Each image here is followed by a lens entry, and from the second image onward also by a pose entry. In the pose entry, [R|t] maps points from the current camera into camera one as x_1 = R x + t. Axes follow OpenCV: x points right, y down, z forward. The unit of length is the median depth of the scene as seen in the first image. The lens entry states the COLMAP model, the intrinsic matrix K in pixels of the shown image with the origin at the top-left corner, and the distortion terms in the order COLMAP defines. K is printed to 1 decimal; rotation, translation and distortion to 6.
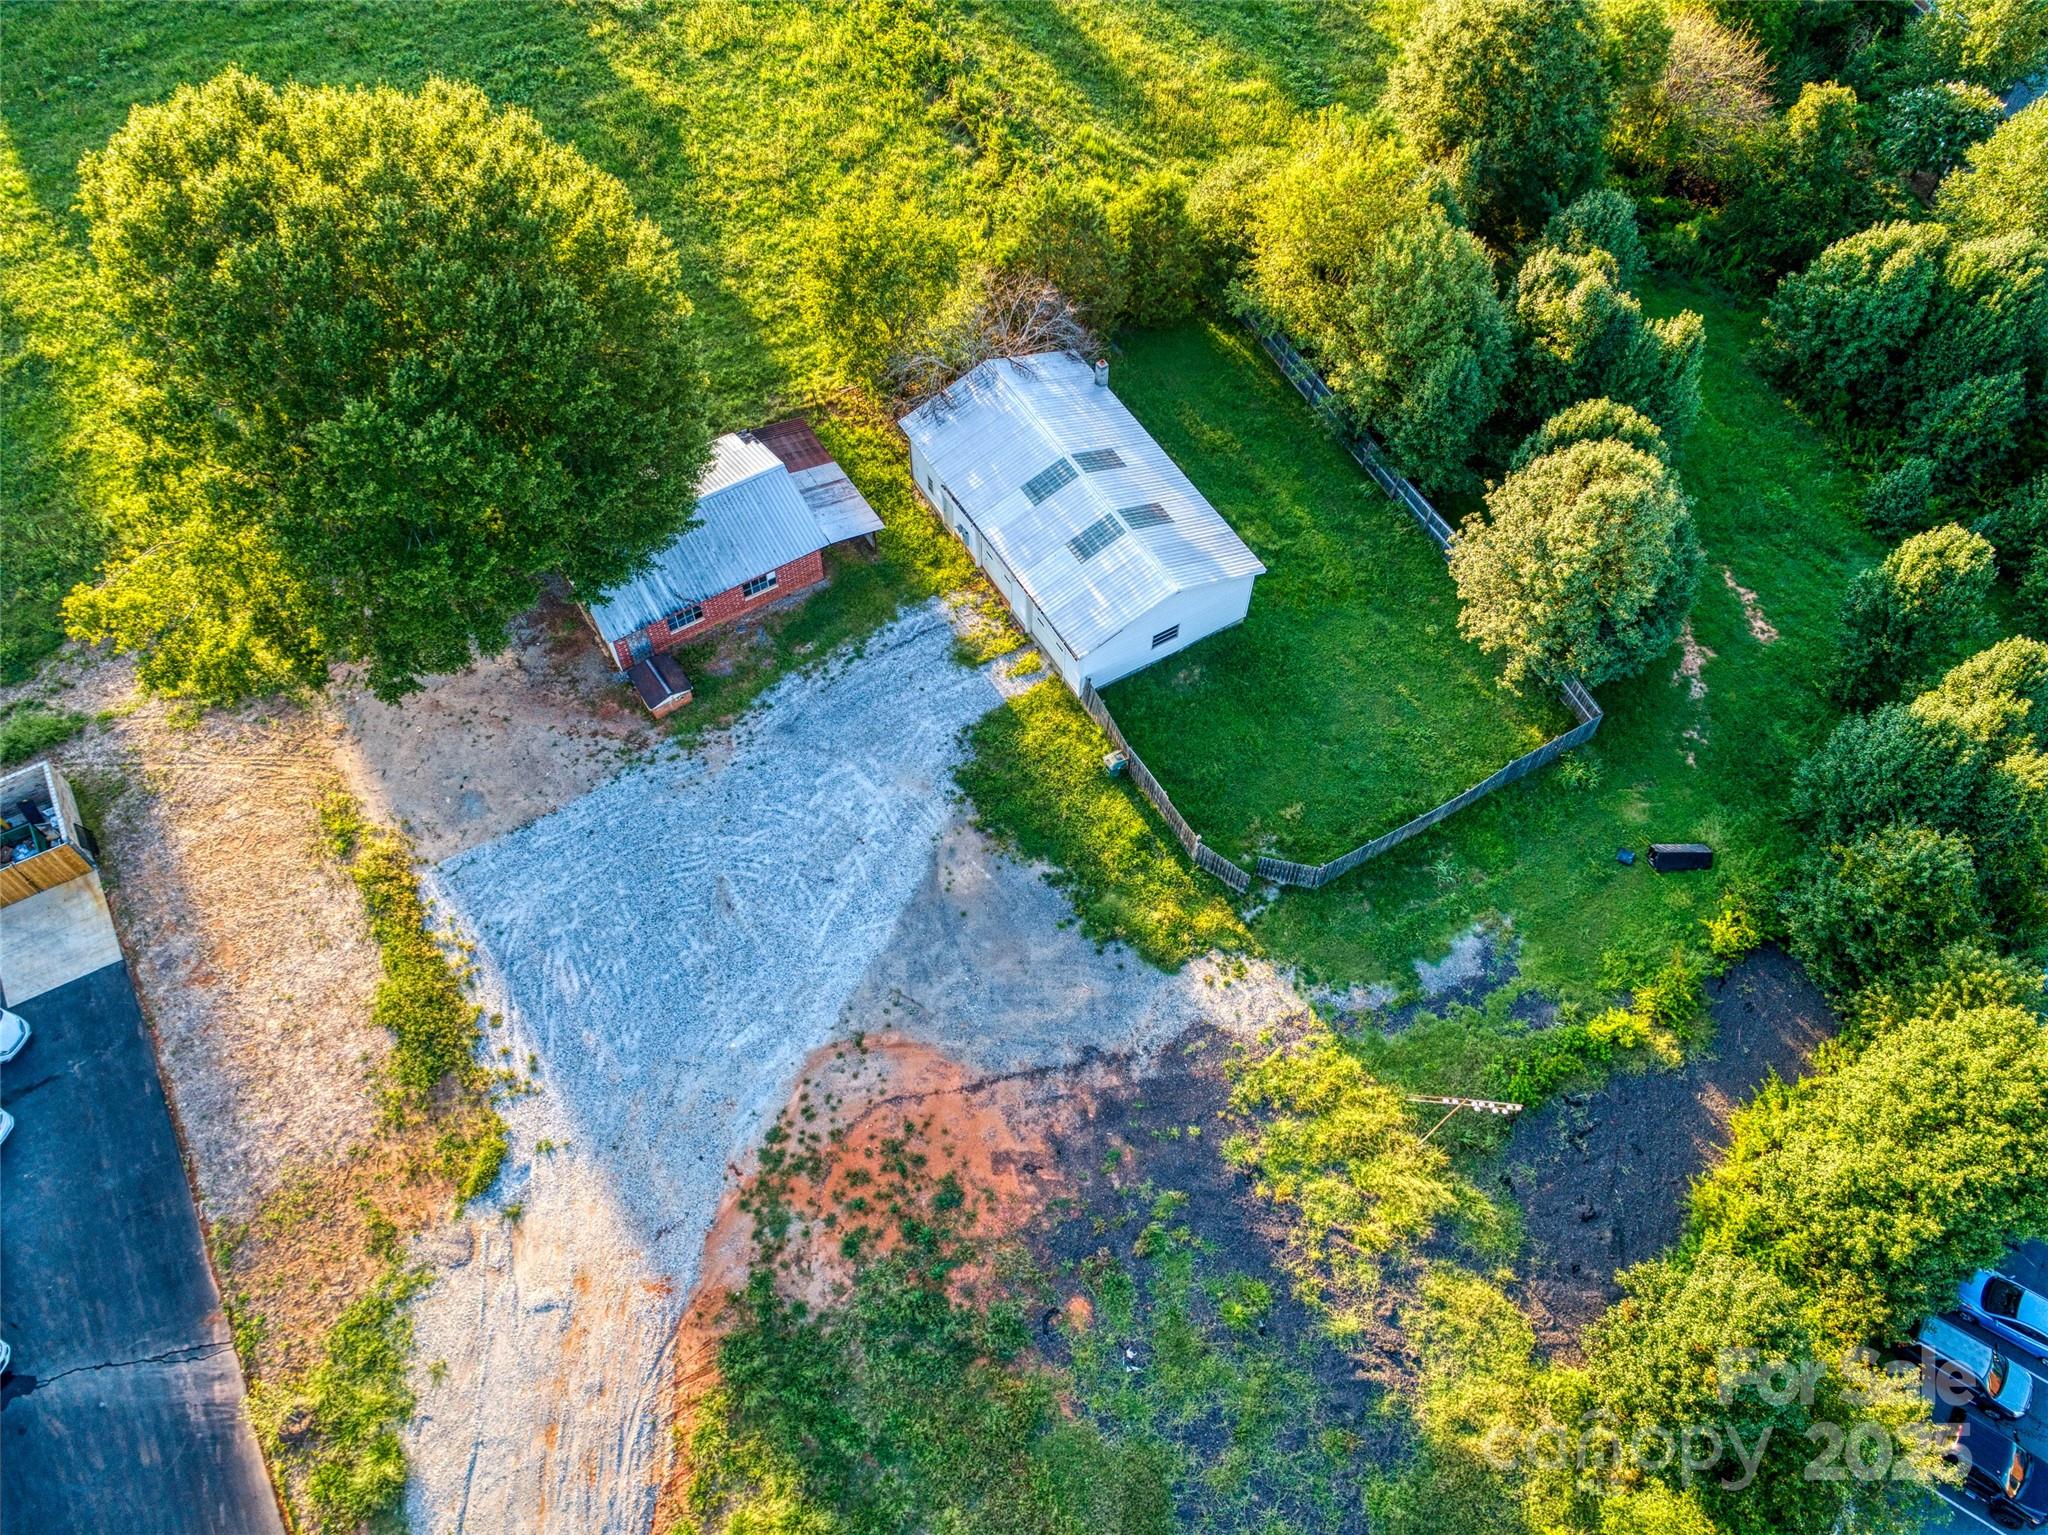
lens RADIAL K [[1555.5, 0, 1025.9], [0, 1555.5, 765.4], [0, 0, 1]] dist [-0.017515, 0.010240]
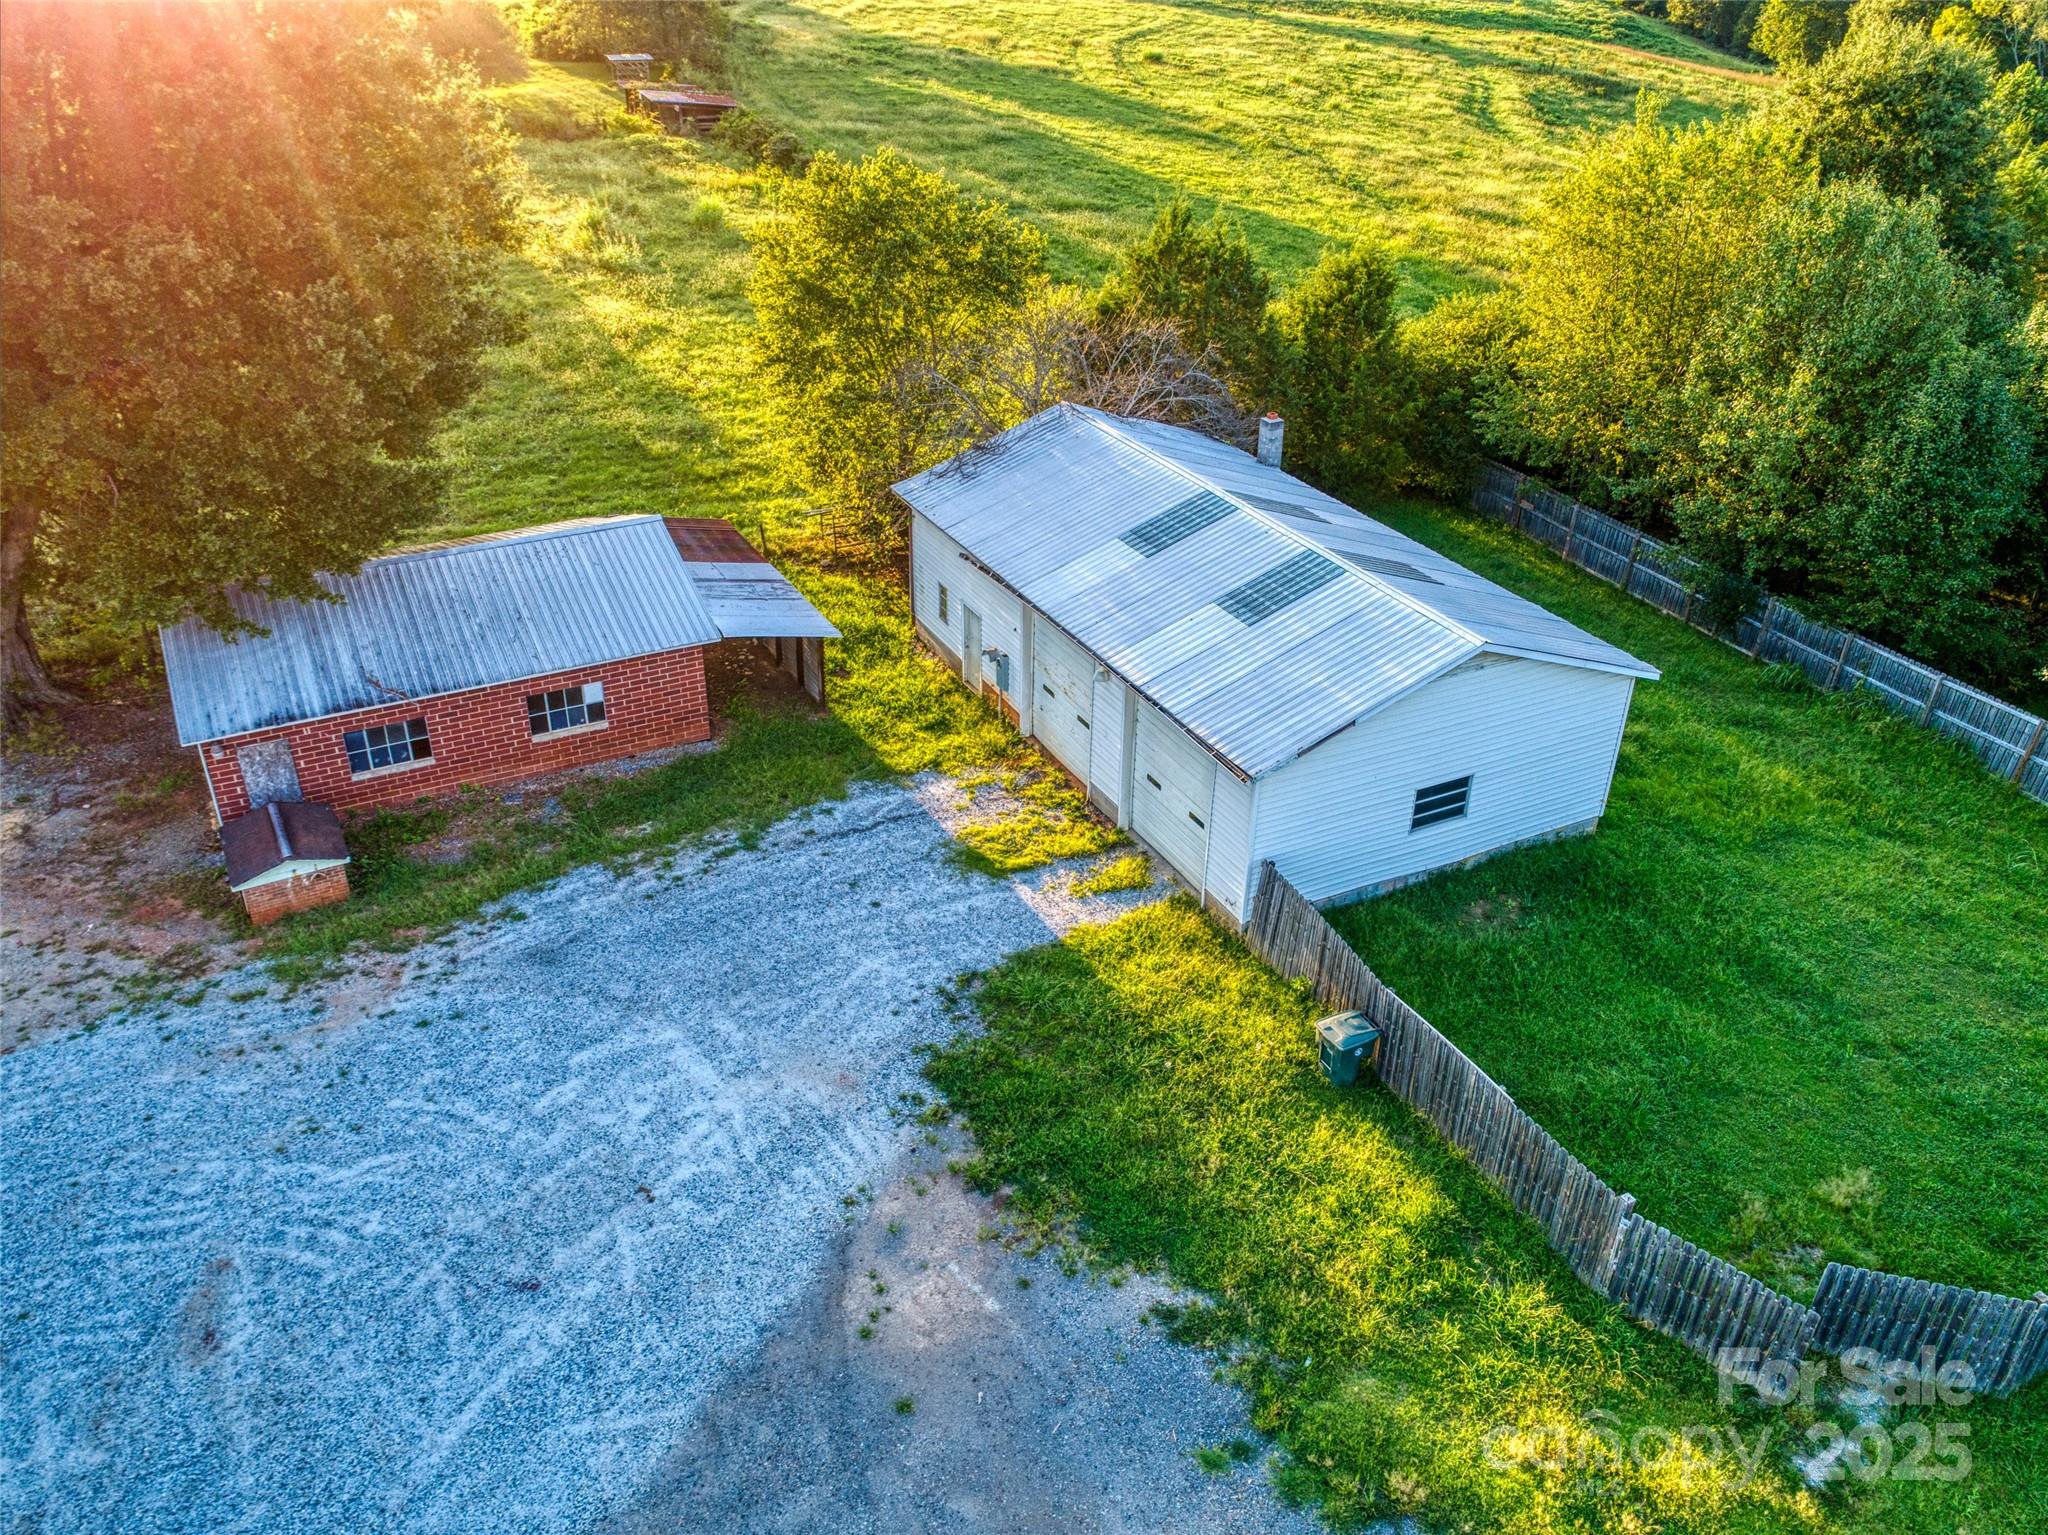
lens RADIAL K [[1555.5, 0, 1024.3], [0, 1555.5, 760.4], [0, 0, 1]] dist [-0.017515, 0.010240]
pose [[0.997565, 0.035810, -0.059847, -0.001150], [-0.059510, 0.884514, -0.462701, 0.123882], [0.036366, 0.465136, 0.884492, 0.655882]]
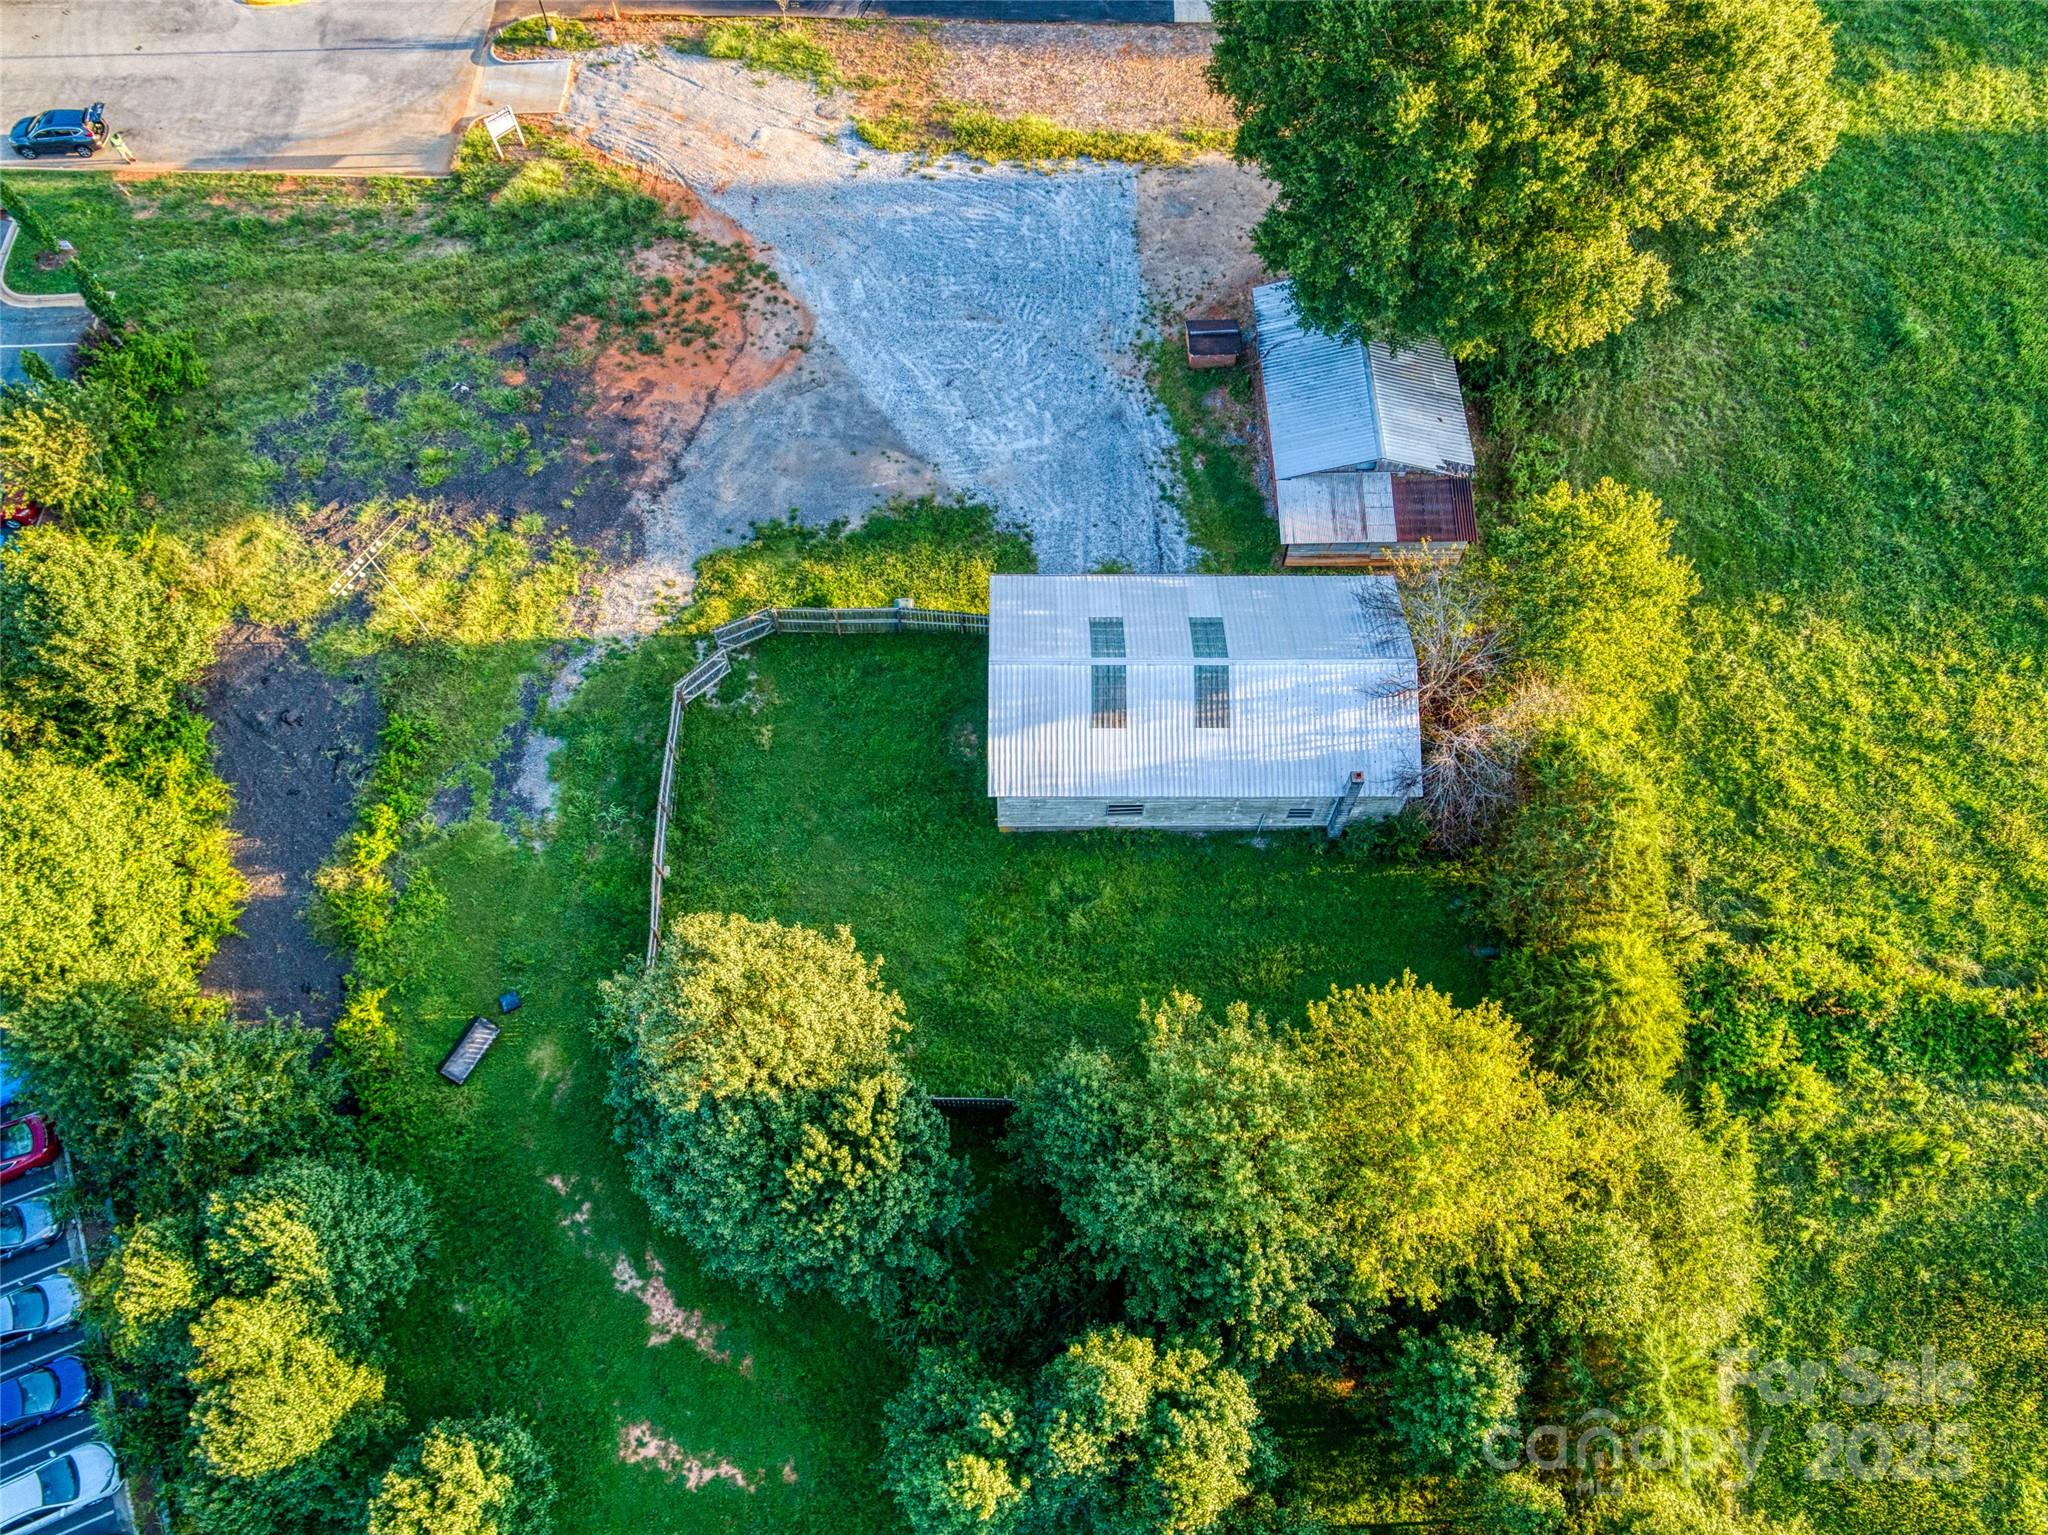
lens RADIAL K [[1555.5, 0, 1025.8], [0, 1555.5, 764.2], [0, 0, 1]] dist [-0.017515, 0.010240]
pose [[-0.509344, 0.757477, -0.408409, 0.511459], [-0.731569, -0.131206, 0.669023, -0.754325], [0.453183, 0.639542, 0.620976, 0.513369]]
